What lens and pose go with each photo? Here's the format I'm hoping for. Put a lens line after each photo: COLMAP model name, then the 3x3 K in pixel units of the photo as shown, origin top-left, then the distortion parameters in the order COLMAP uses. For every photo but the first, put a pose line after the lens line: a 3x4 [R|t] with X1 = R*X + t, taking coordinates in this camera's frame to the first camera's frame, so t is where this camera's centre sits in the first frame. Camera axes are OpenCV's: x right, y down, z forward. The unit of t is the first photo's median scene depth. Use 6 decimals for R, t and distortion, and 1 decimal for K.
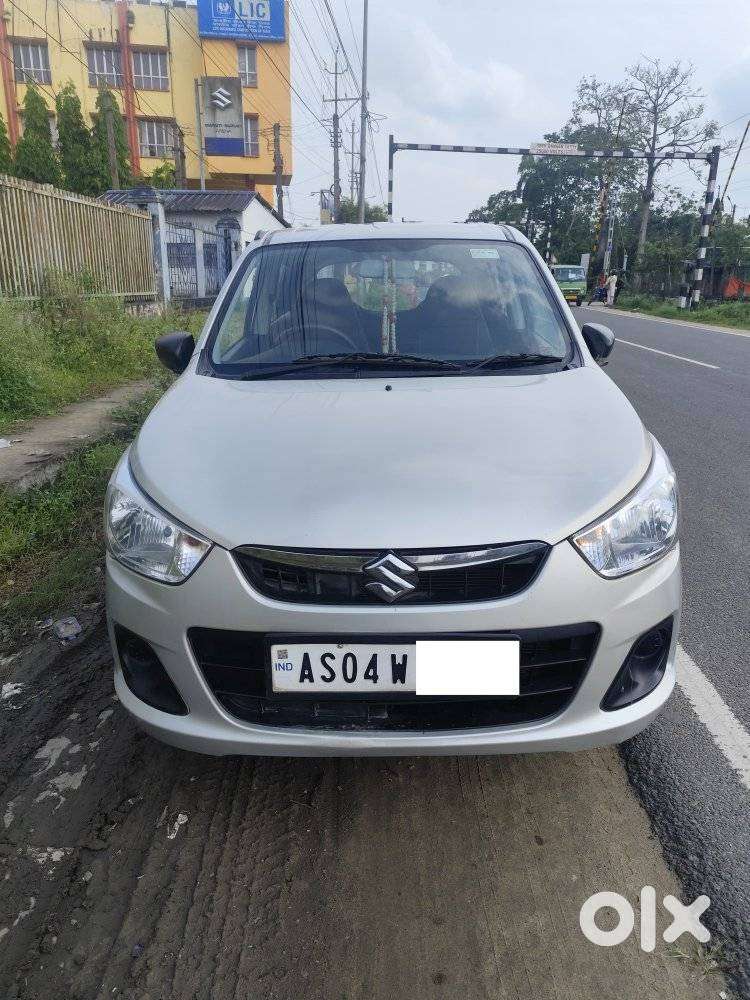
lens RADIAL K [[683.1, 0, 379.8], [0, 683.1, 491.9], [0, 0, 1]] dist [0.026011, -0.030562]
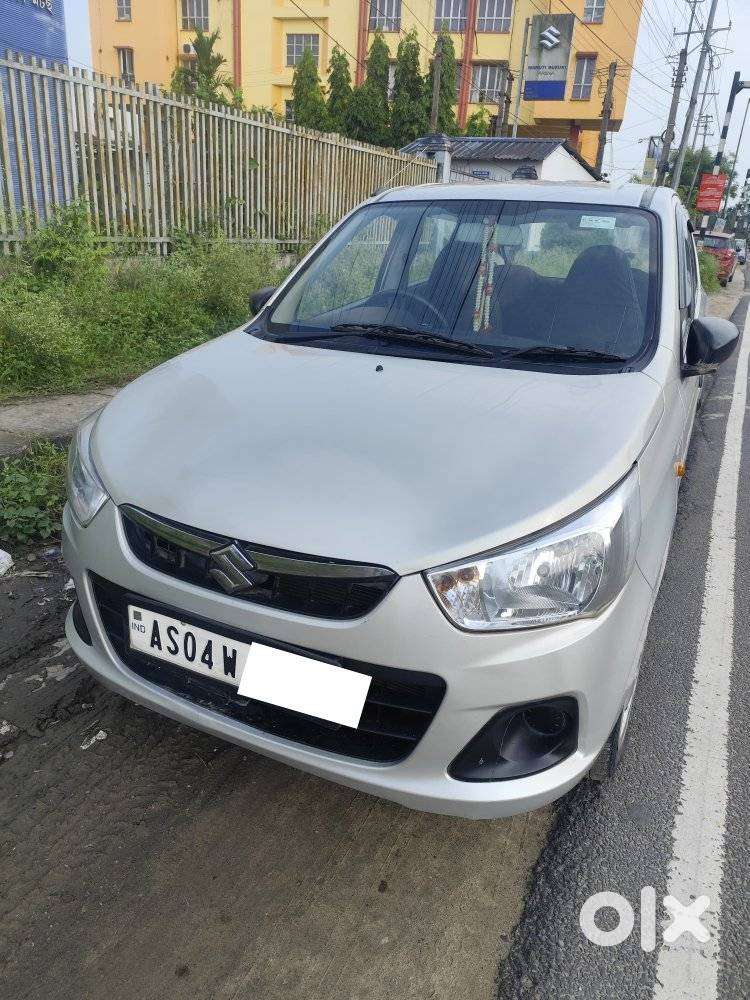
lens RADIAL K [[683.1, 0, 374.8], [0, 683.1, 495.9], [0, 0, 1]] dist [0.026011, -0.030562]
pose [[0.904846, 0.197123, -0.377354, 0.419267], [-0.171027, 0.979990, 0.101829, -0.082144], [0.389876, -0.027602, 0.920454, 0.155600]]
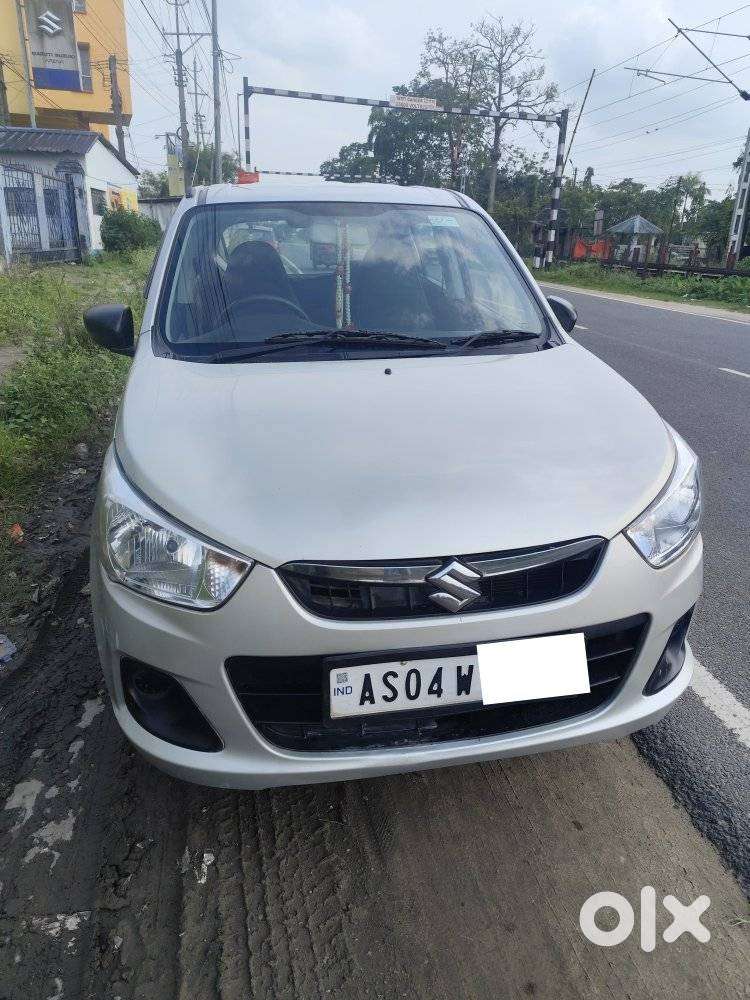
lens RADIAL K [[683.1, 0, 379.5], [0, 683.1, 495.0], [0, 0, 1]] dist [0.026011, -0.030562]
pose [[0.979442, -0.052736, 0.194710, -0.203079], [0.040302, 0.996920, 0.067279, -0.051232], [-0.197659, -0.058049, 0.978551, 0.088175]]
